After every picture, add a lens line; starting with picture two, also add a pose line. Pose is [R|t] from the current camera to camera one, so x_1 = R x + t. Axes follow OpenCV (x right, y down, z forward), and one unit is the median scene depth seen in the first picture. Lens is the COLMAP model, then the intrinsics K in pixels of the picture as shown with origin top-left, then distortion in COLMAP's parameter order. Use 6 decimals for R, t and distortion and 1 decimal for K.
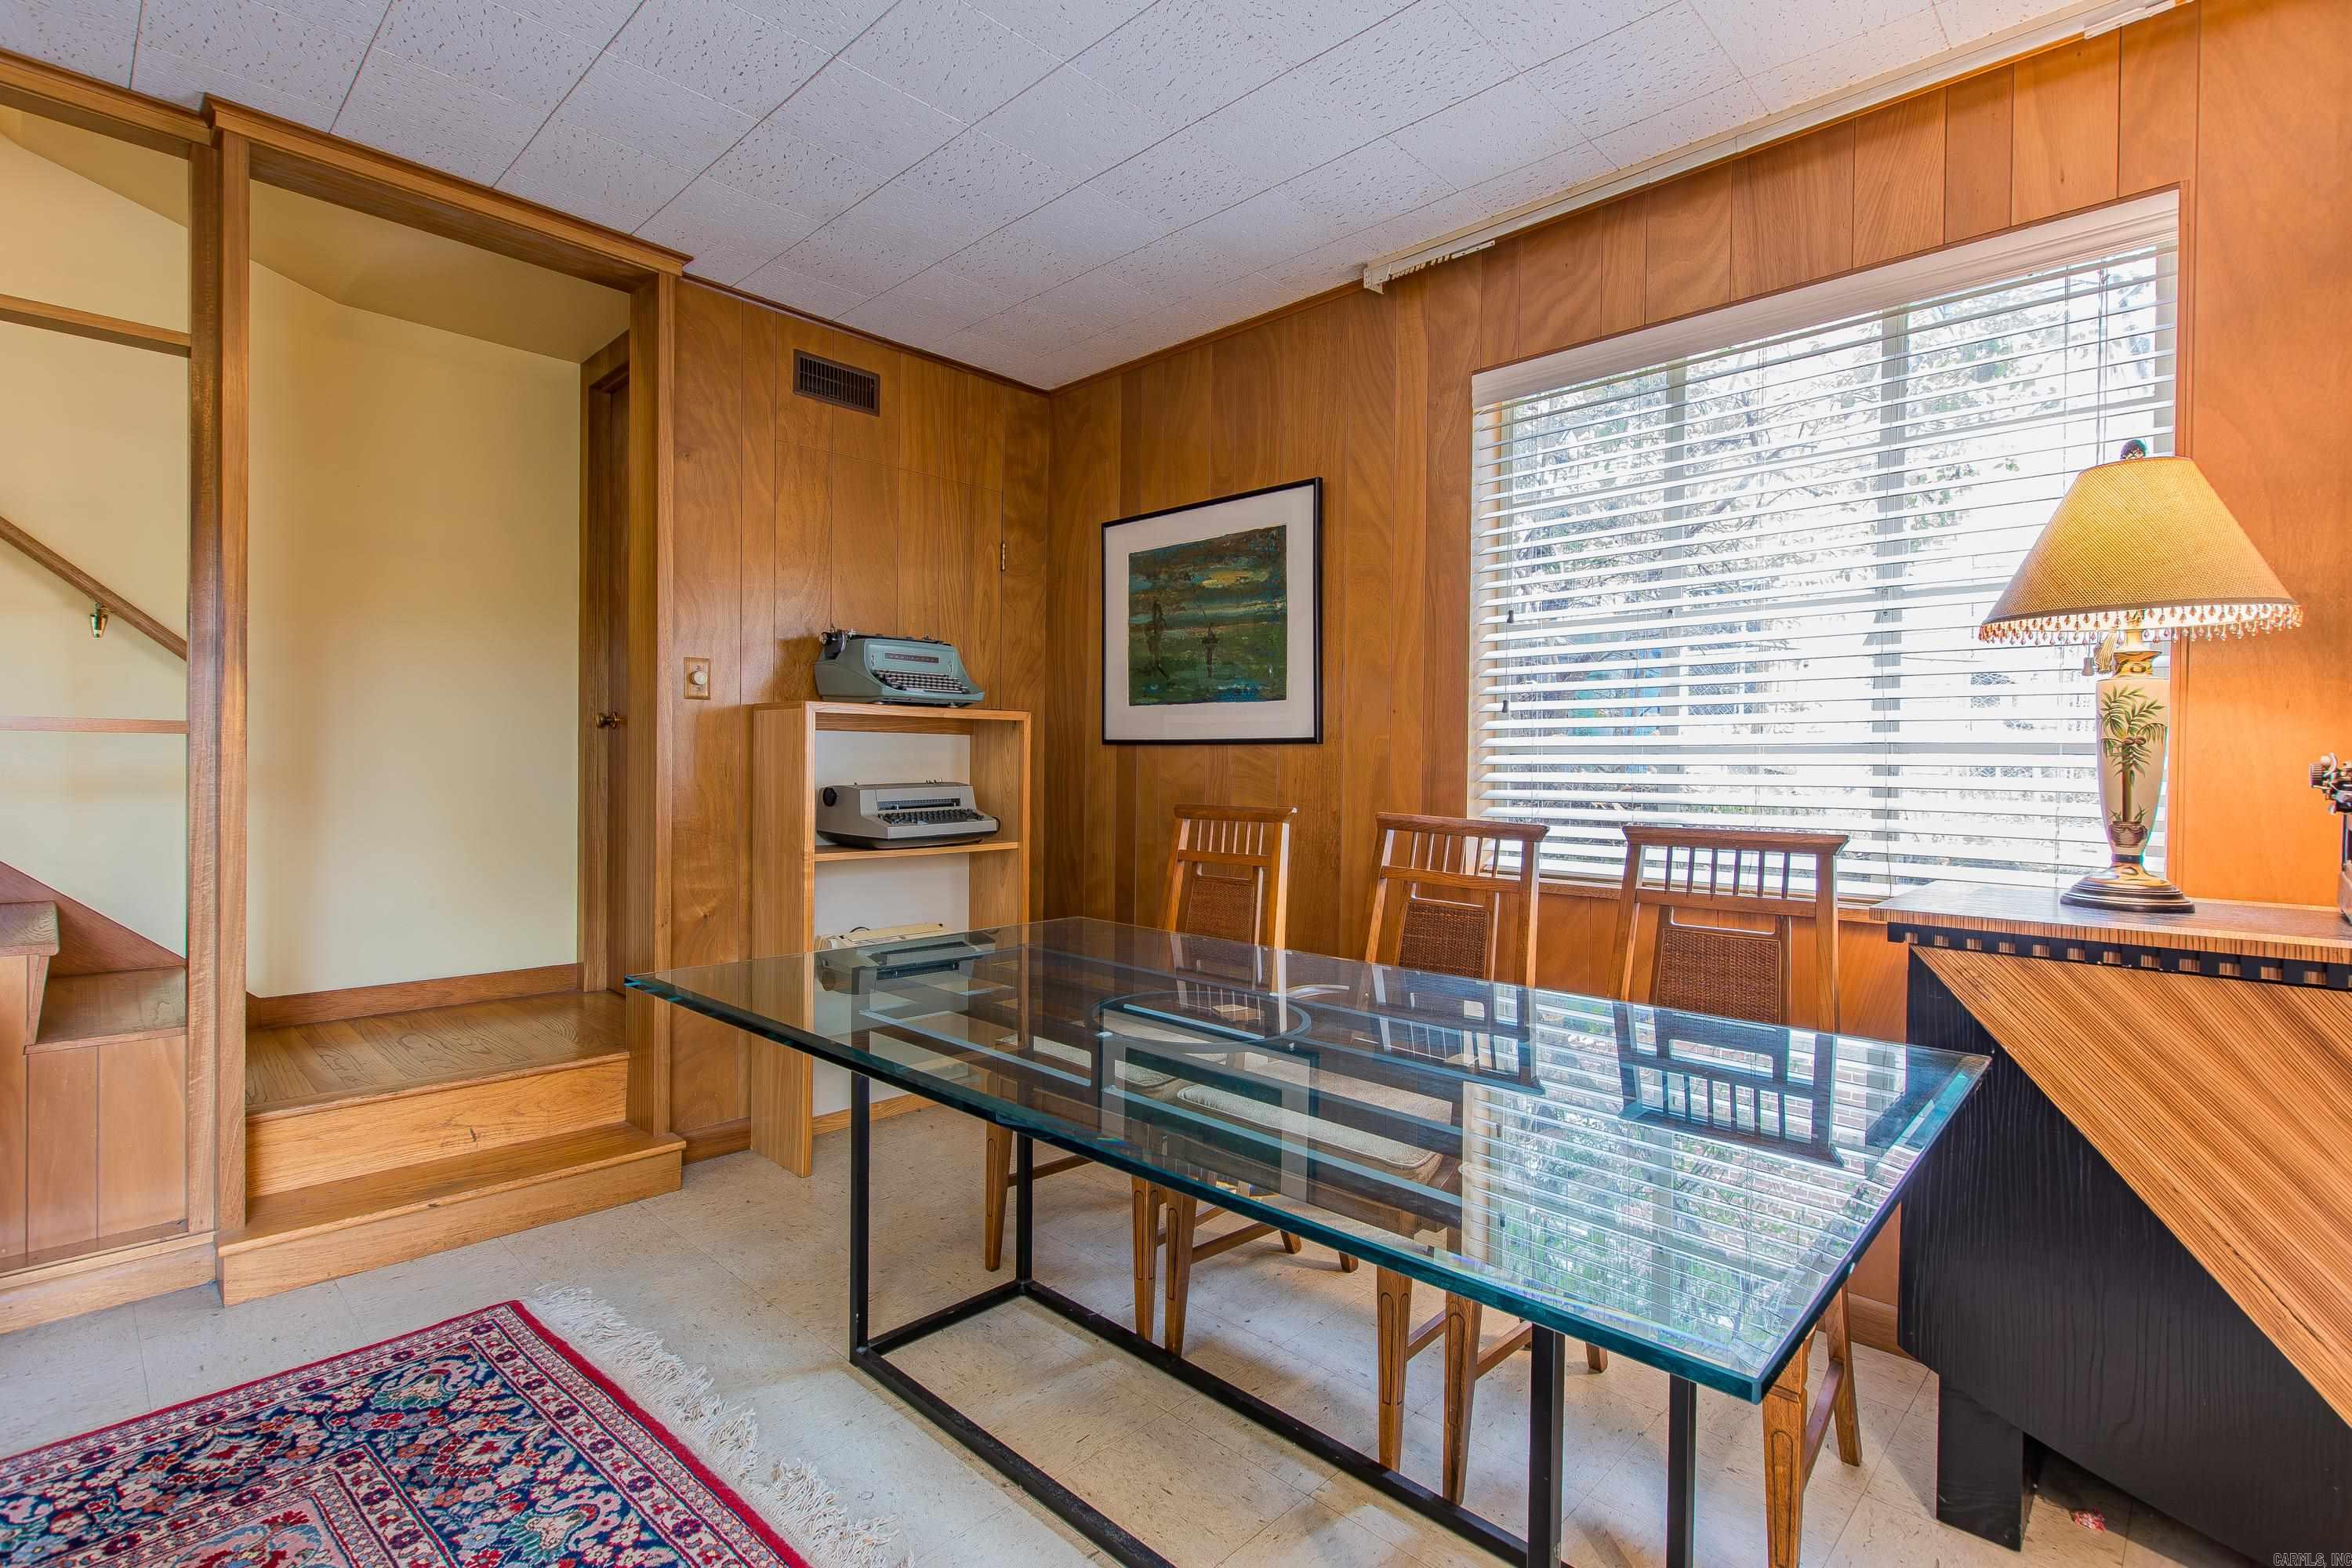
lens RADIAL K [[1104.6, 0, 1193.3], [0, 1104.6, 779.1], [0, 0, 1]] dist [0.000874, -0.002814]
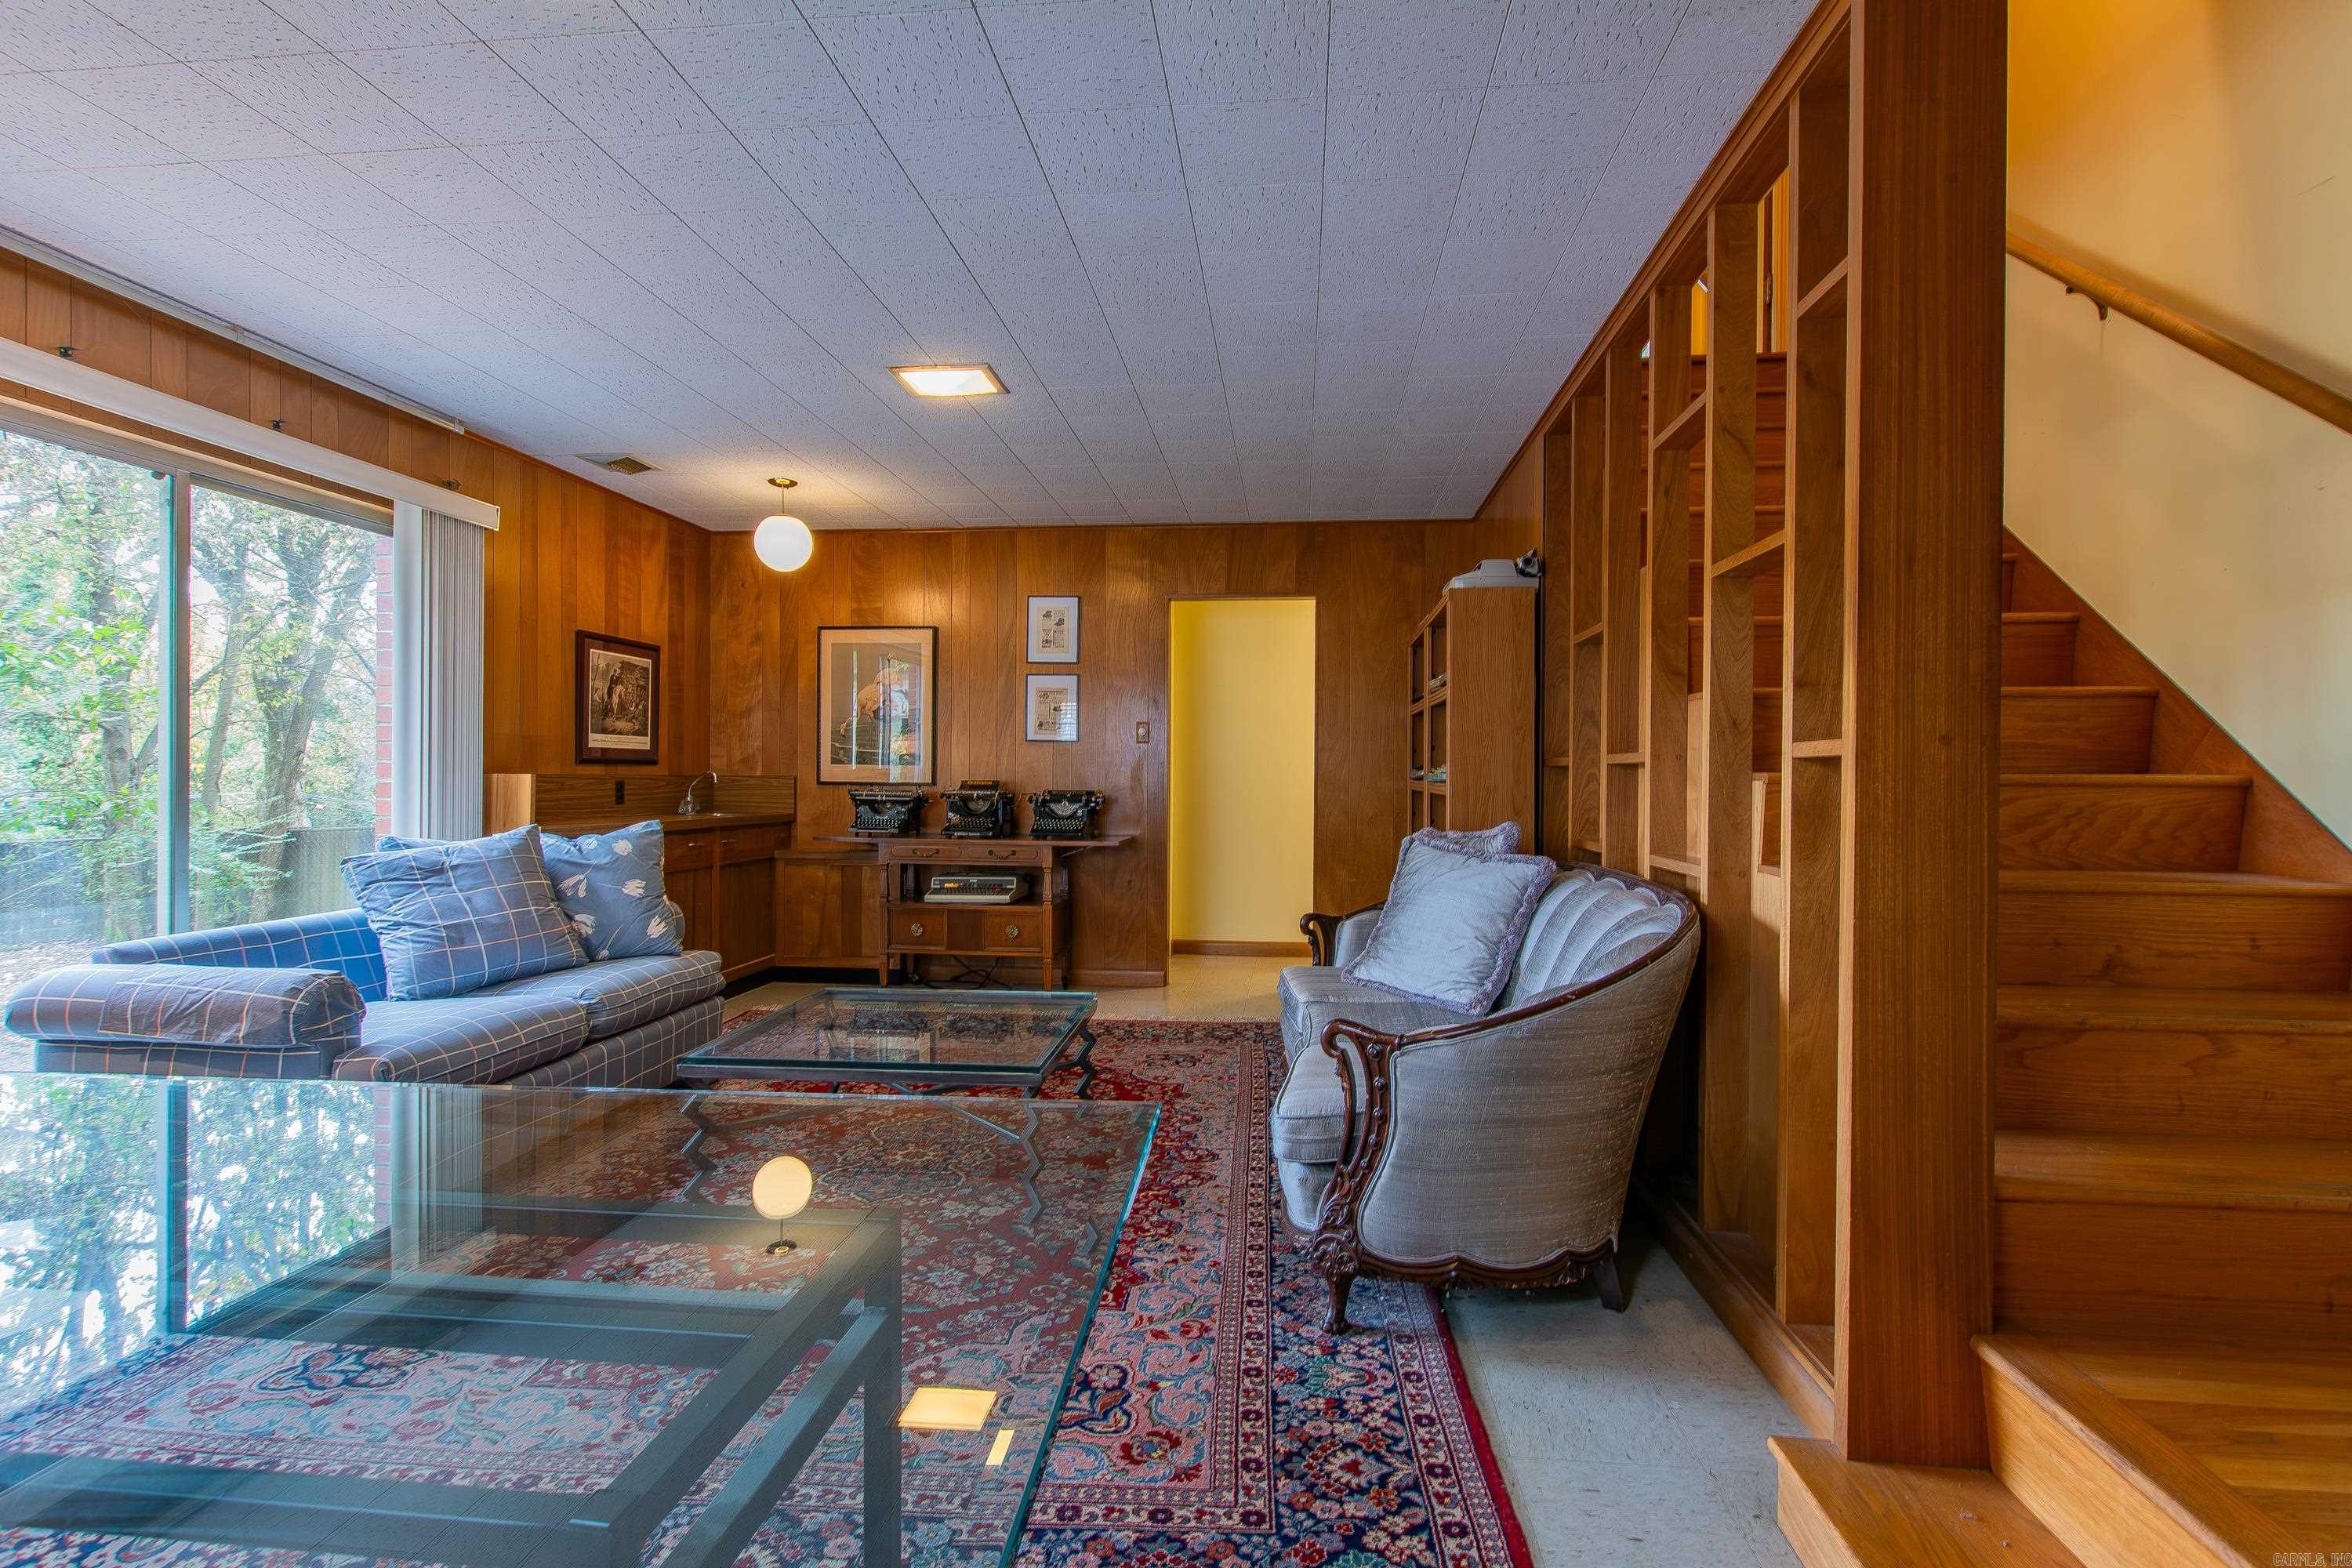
lens RADIAL K [[1104.6, 0, 1175.8], [0, 1104.6, 778.9], [0, 0, 1]] dist [0.000874, -0.002814]
pose [[-0.800949, -0.015519, -0.598532, -0.125956], [-0.022171, 0.999747, 0.003748, -0.018934], [0.598322, 0.016272, -0.801090, 1.615510]]
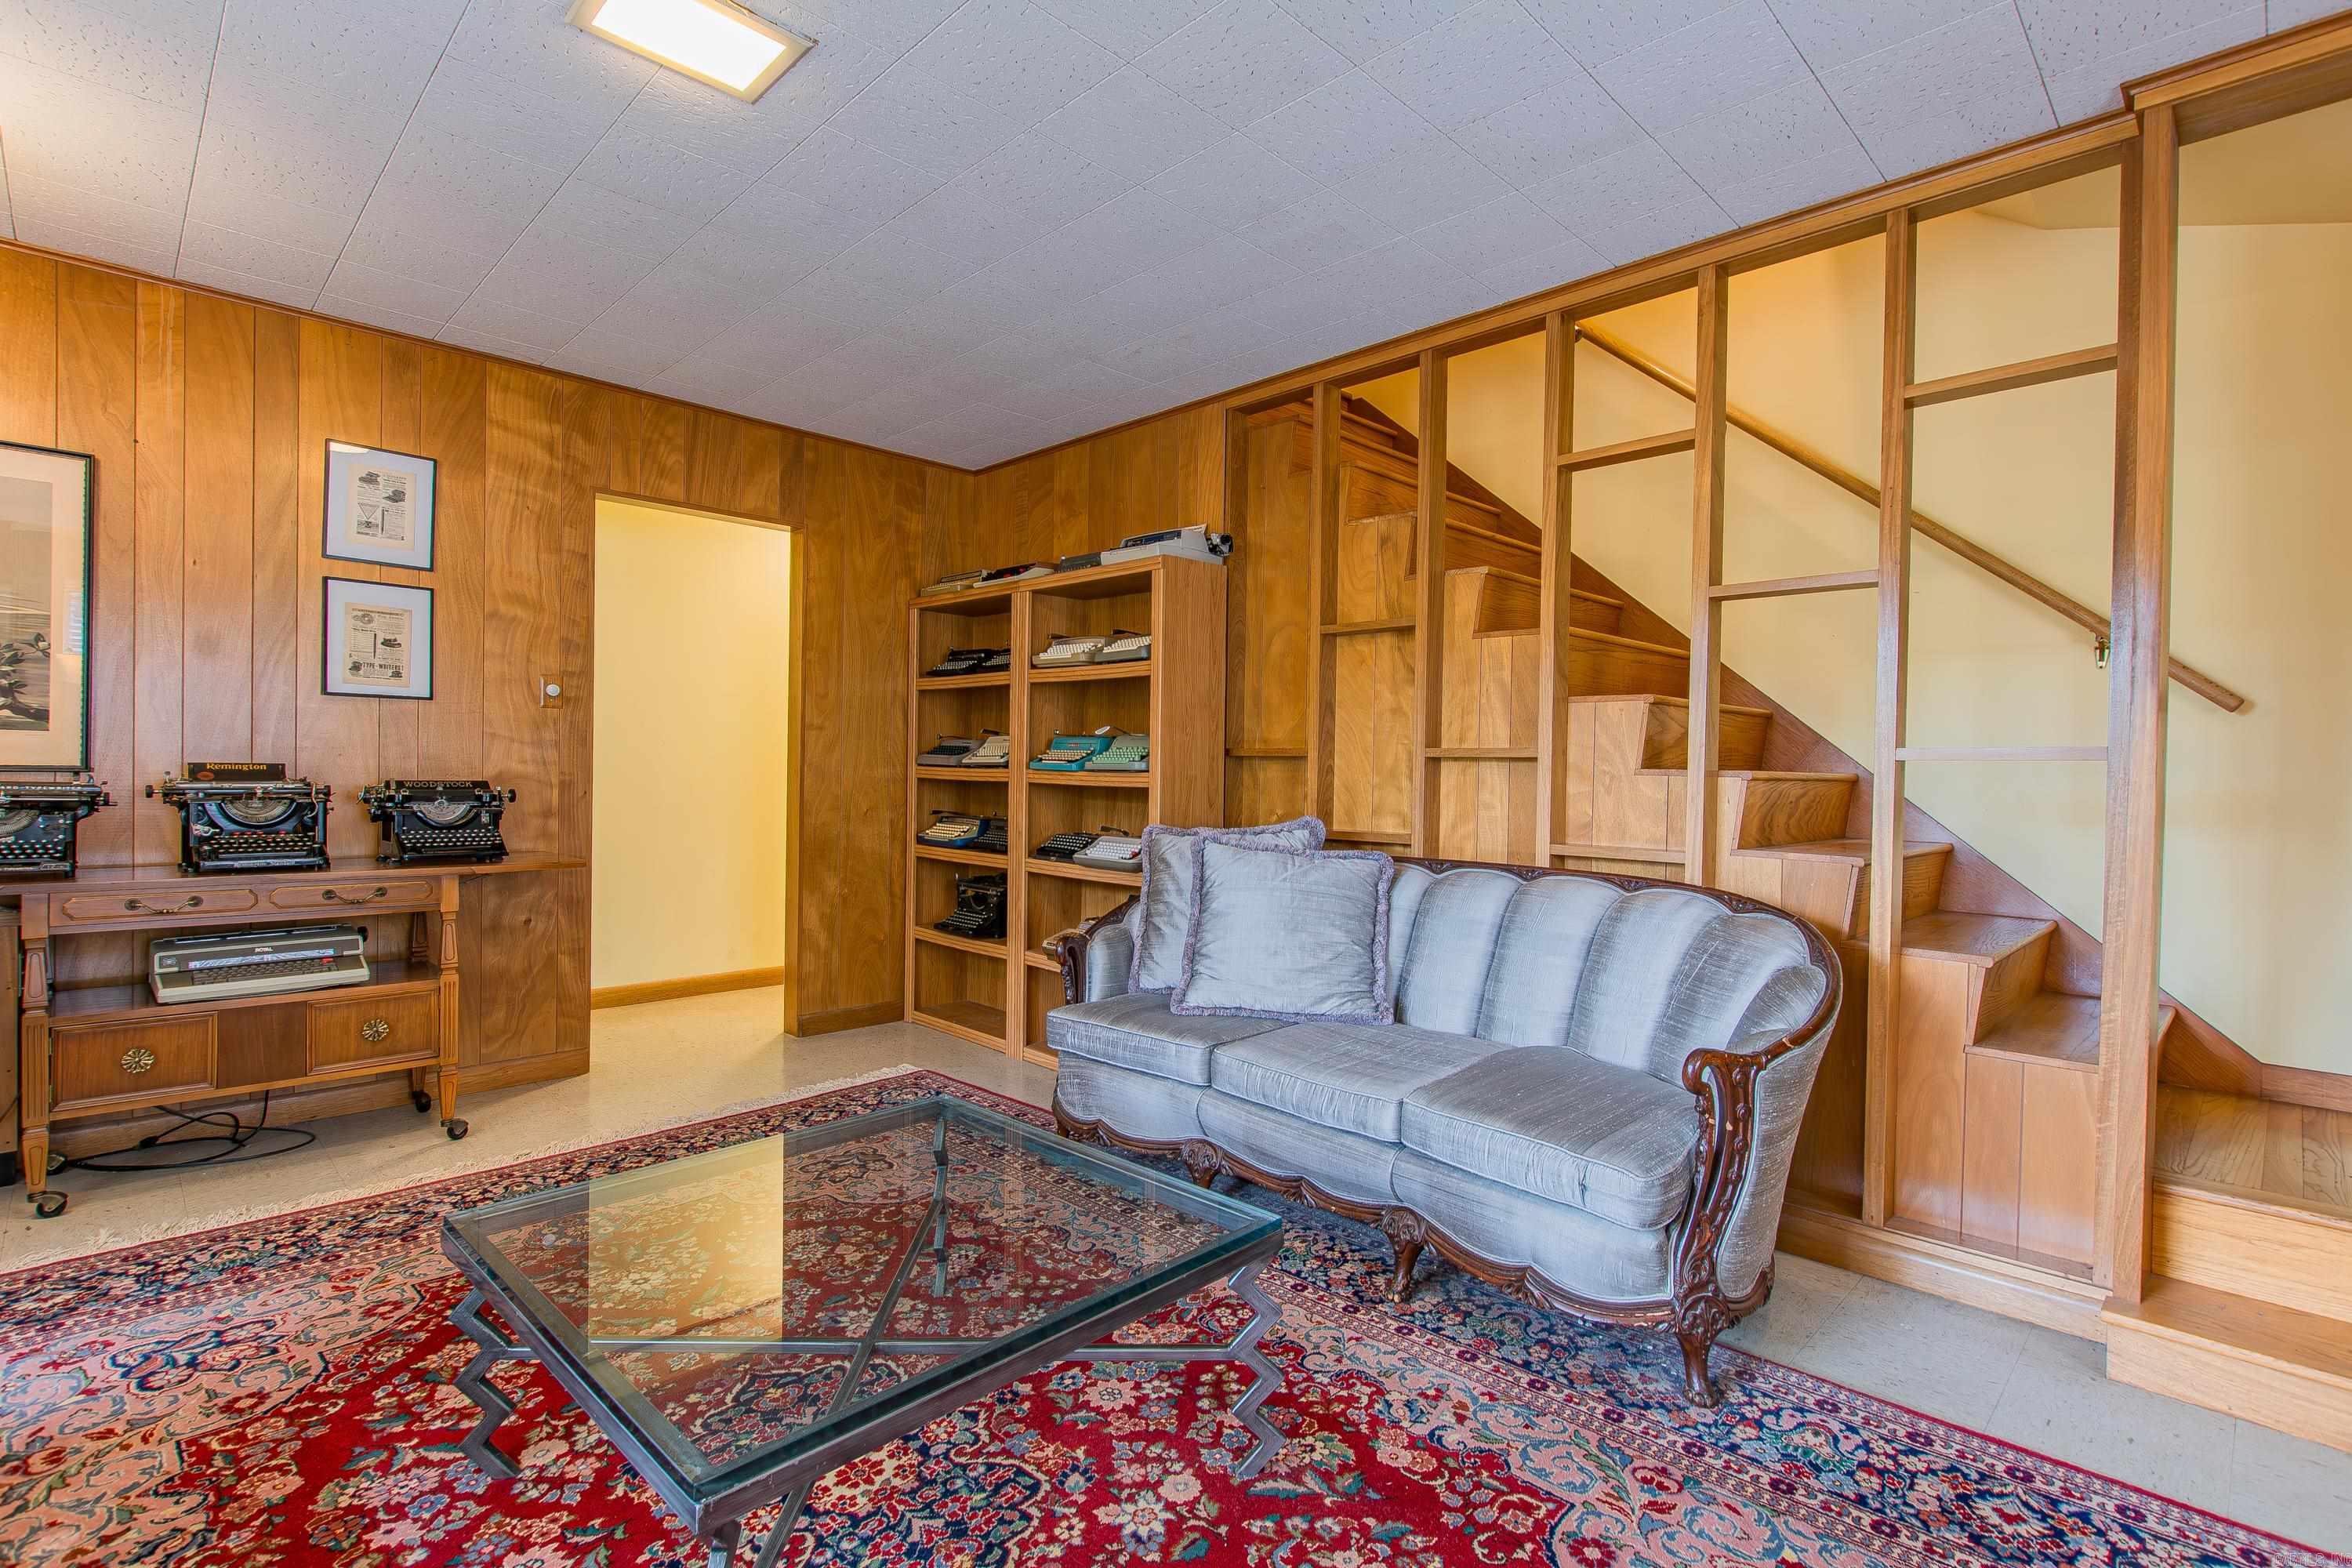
lens RADIAL K [[1104.6, 0, 1185.4], [0, 1104.6, 780.2], [0, 0, 1]] dist [0.000874, -0.002814]
pose [[-0.027378, -0.000053, -0.999625, 0.086208], [-0.026962, 0.999636, 0.000685, -0.004564], [0.999261, 0.026970, -0.027370, 0.282632]]
